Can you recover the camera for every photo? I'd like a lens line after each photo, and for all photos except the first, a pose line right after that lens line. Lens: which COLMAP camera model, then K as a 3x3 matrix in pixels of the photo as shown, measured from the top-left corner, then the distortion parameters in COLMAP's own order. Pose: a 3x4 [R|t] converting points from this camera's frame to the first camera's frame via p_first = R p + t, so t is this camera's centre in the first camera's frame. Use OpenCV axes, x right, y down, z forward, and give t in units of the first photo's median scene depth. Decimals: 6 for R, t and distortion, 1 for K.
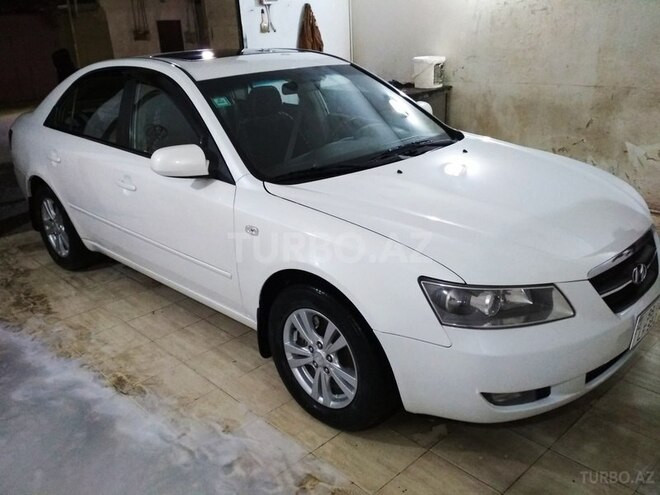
lens RADIAL K [[594.8, 0, 333.6], [0, 594.8, 253.3], [0, 0, 1]] dist [0.101054, -0.205381]
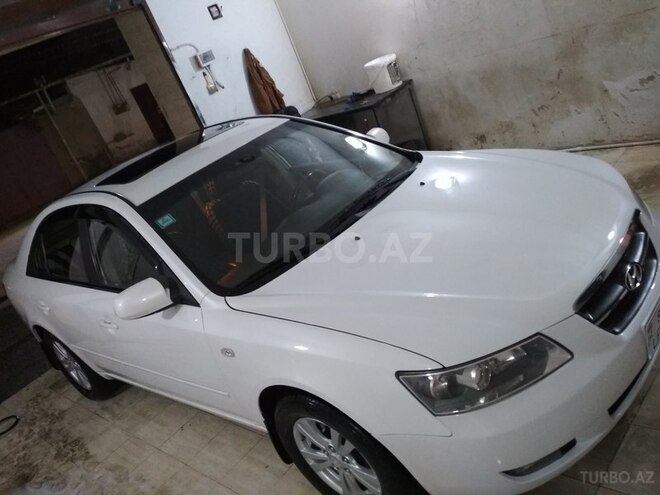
lens RADIAL K [[594.8, 0, 333.6], [0, 594.8, 253.3], [0, 0, 1]] dist [0.101054, -0.205381]
pose [[0.943185, -0.323461, -0.075995, 0.097757], [0.324537, 0.945871, 0.001922, -0.090053], [0.071260, -0.026476, 0.997106, 0.038782]]
